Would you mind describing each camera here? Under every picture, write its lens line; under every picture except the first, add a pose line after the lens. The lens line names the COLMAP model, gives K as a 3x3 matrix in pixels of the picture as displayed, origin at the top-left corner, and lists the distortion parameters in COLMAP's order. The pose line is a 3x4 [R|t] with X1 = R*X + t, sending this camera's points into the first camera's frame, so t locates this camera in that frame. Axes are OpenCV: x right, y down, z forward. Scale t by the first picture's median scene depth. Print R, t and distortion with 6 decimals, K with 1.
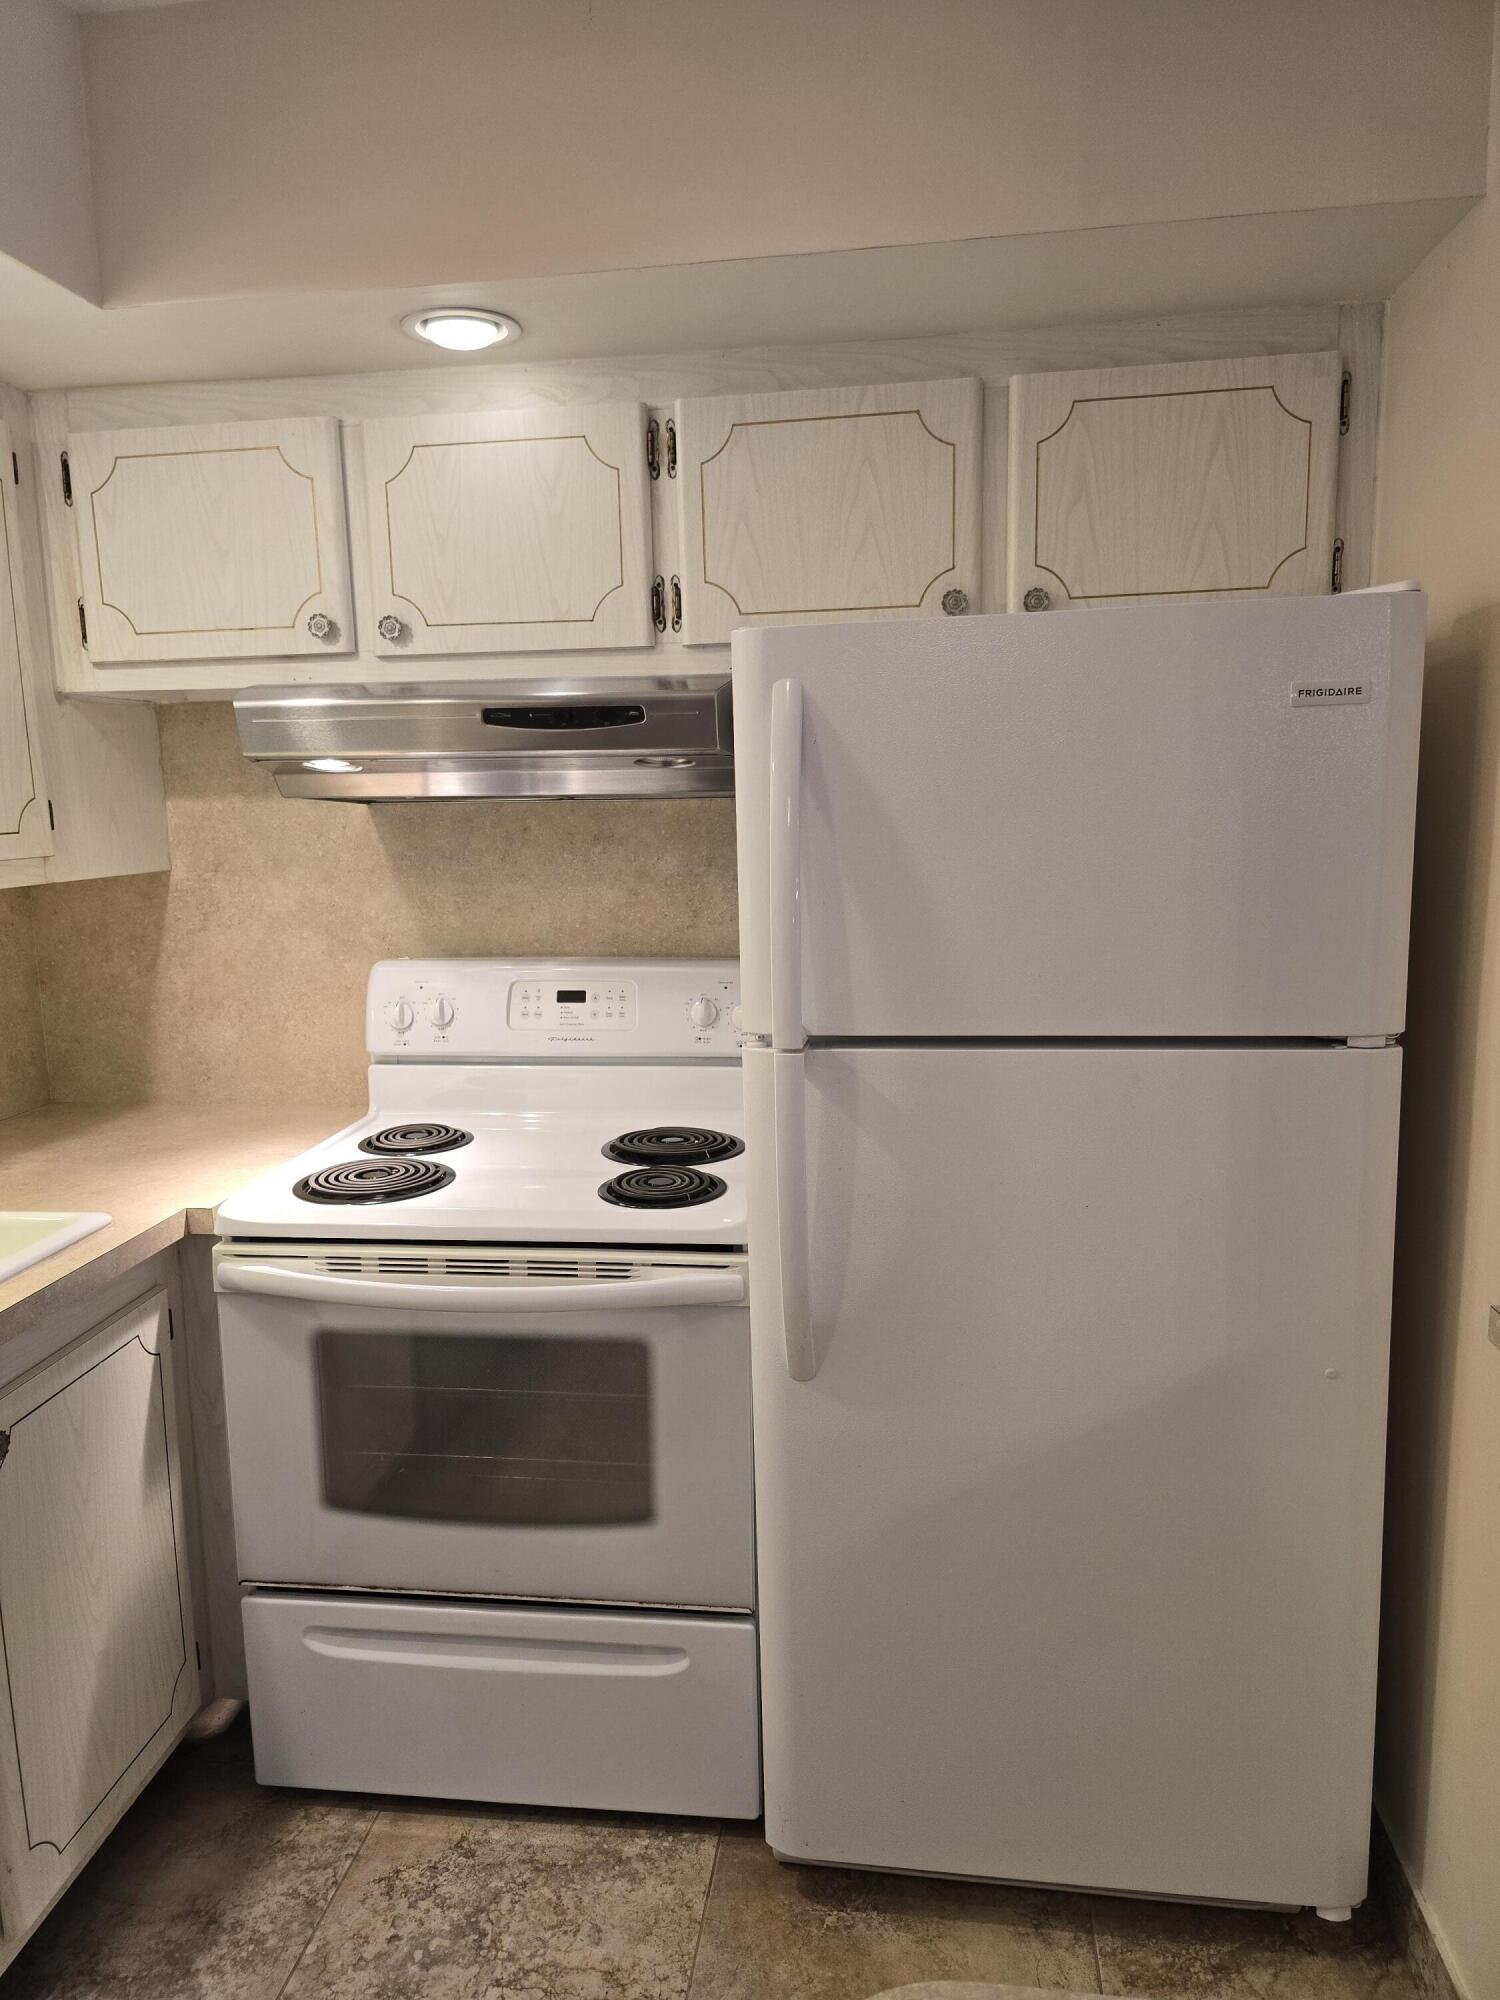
lens RADIAL K [[1352.9, 0, 732.9], [0, 1352.9, 1011.9], [0, 0, 1]] dist [0.058890, -0.056450]
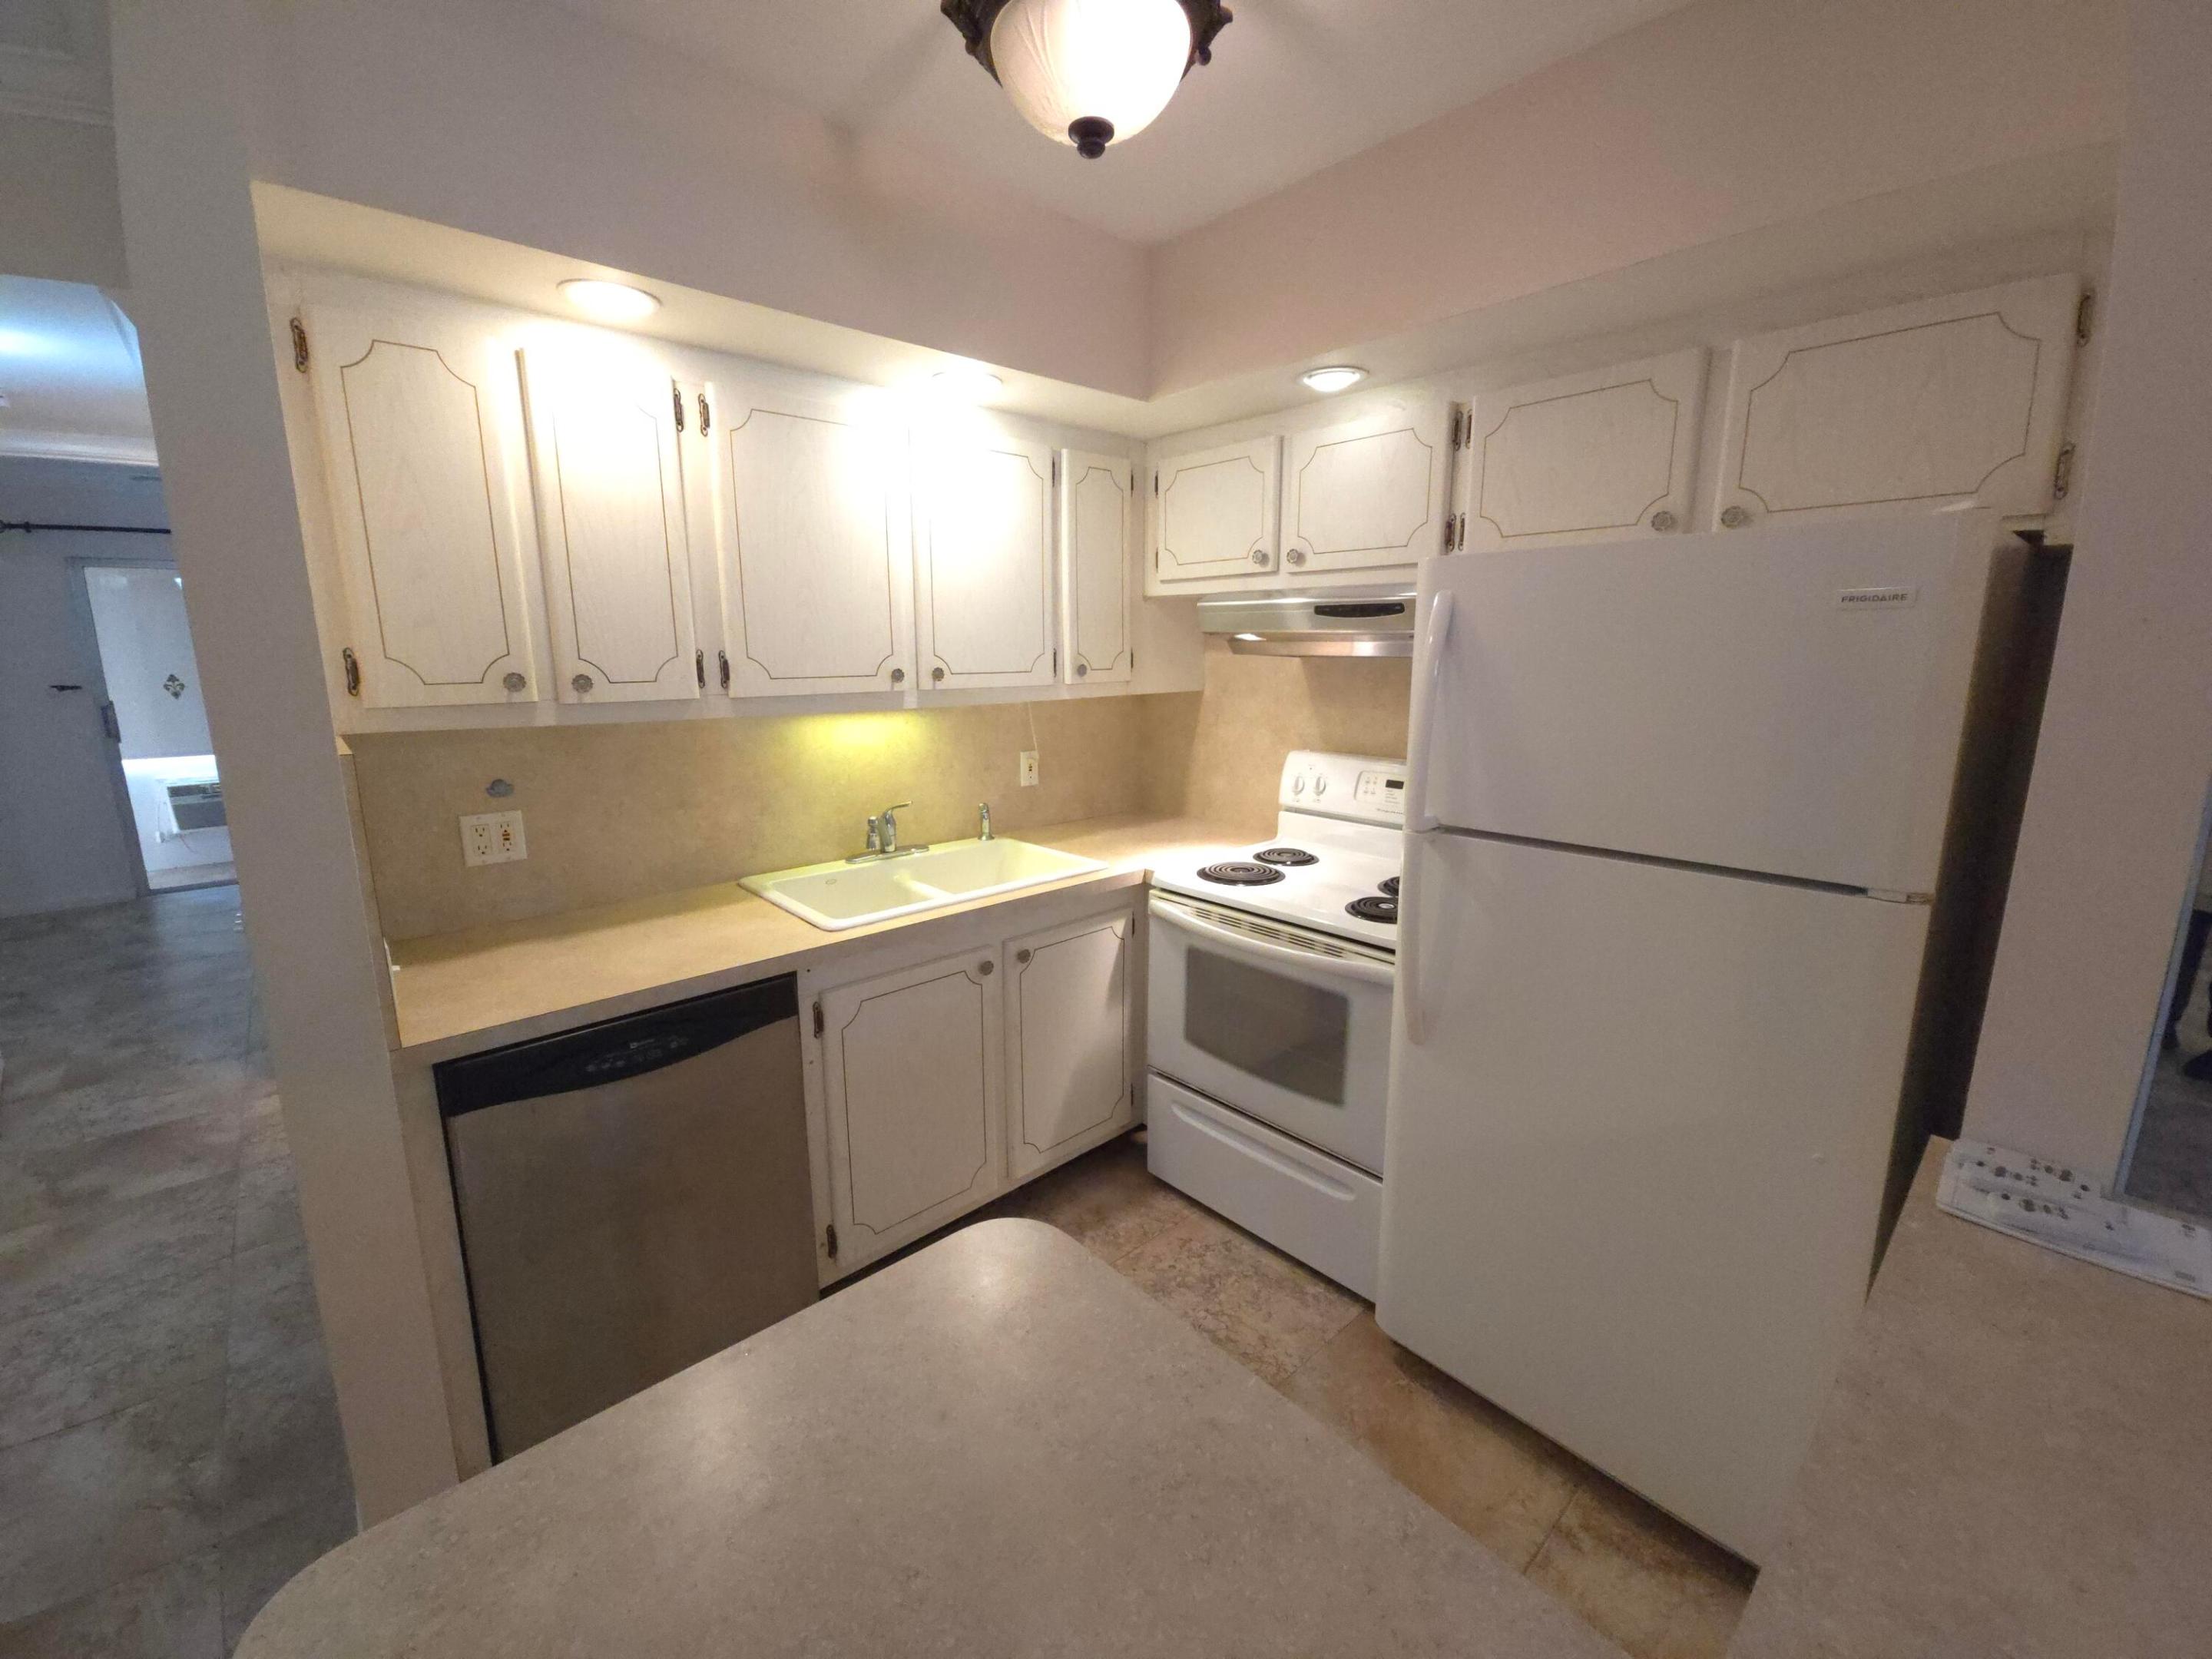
lens RADIAL K [[898.8, 0, 1096.2], [0, 898.8, 818.9], [0, 0, 1]] dist [0.007085, -0.005666]
pose [[0.765885, 0.141501, -0.627214, 0.324633], [-0.113567, 0.989917, 0.084653, -0.024921], [0.632868, 0.006397, 0.774233, -0.025550]]
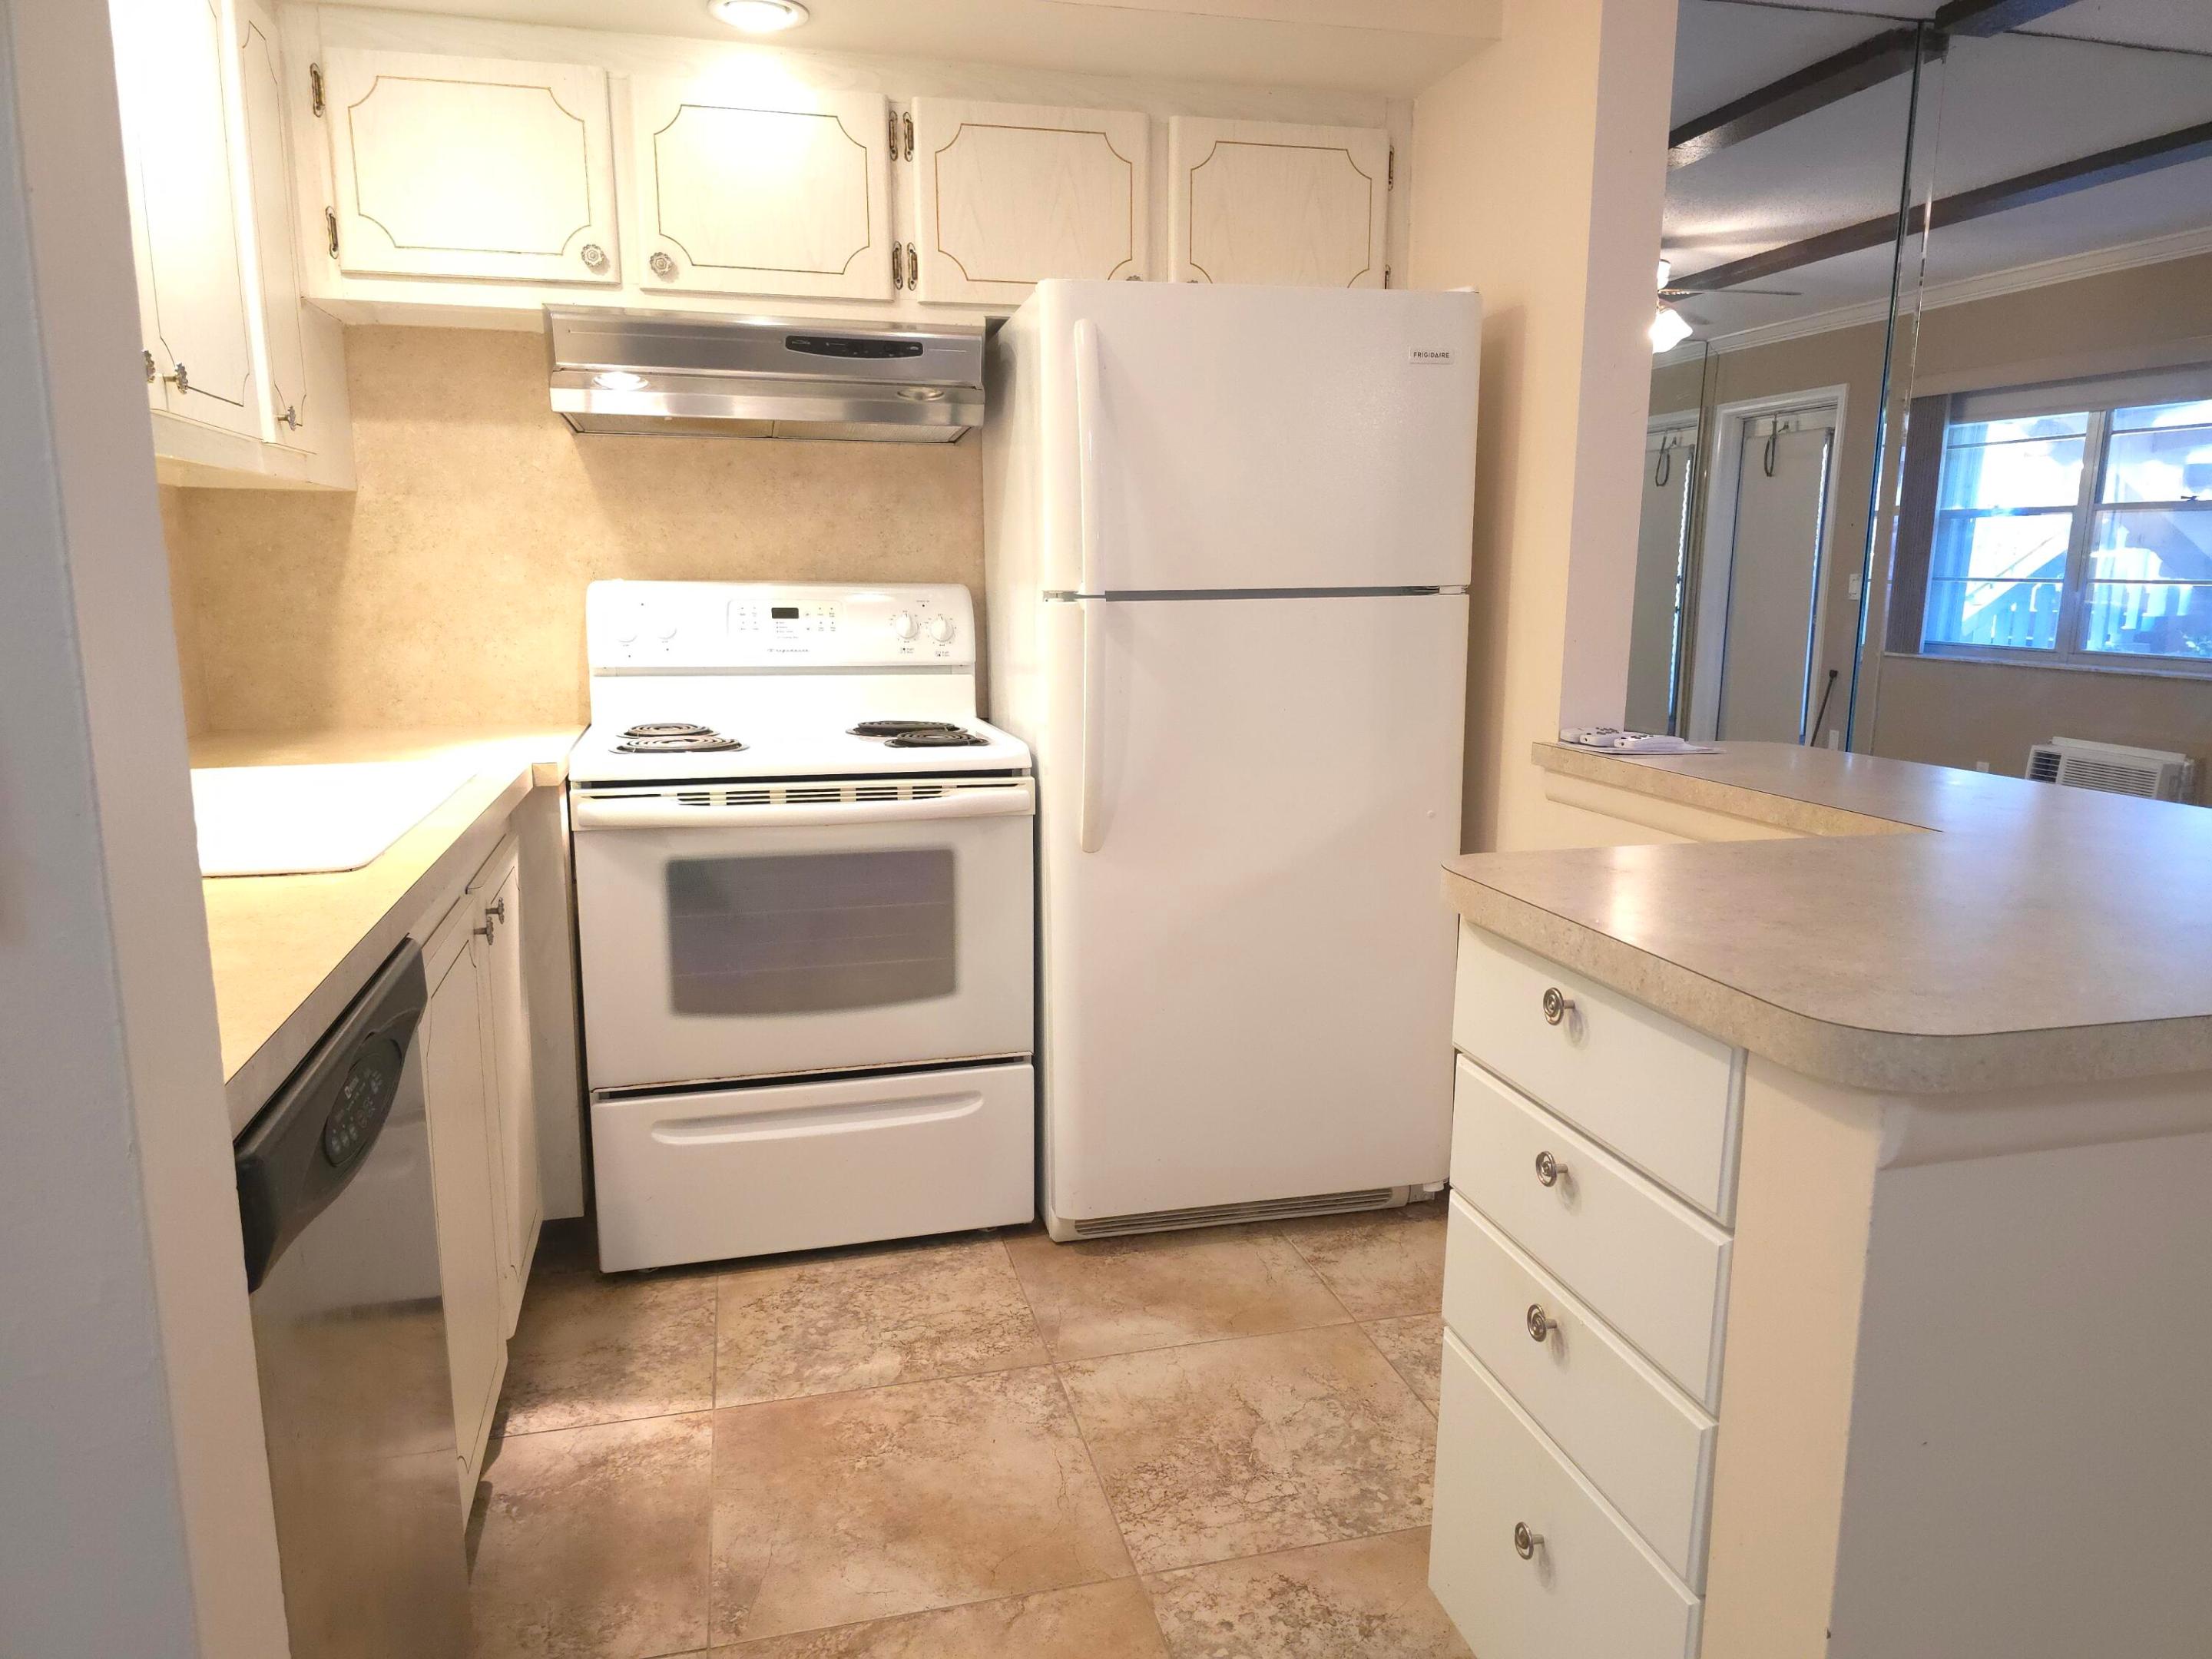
lens RADIAL K [[1496.3, 0, 1108.0], [0, 1496.3, 850.9], [0, 0, 1]] dist [0.058890, -0.056450]
pose [[0.924847, -0.048035, 0.377294, -0.422445], [0.039790, 0.998769, 0.029622, 0.192928], [-0.378253, -0.012383, 0.925620, -0.329205]]
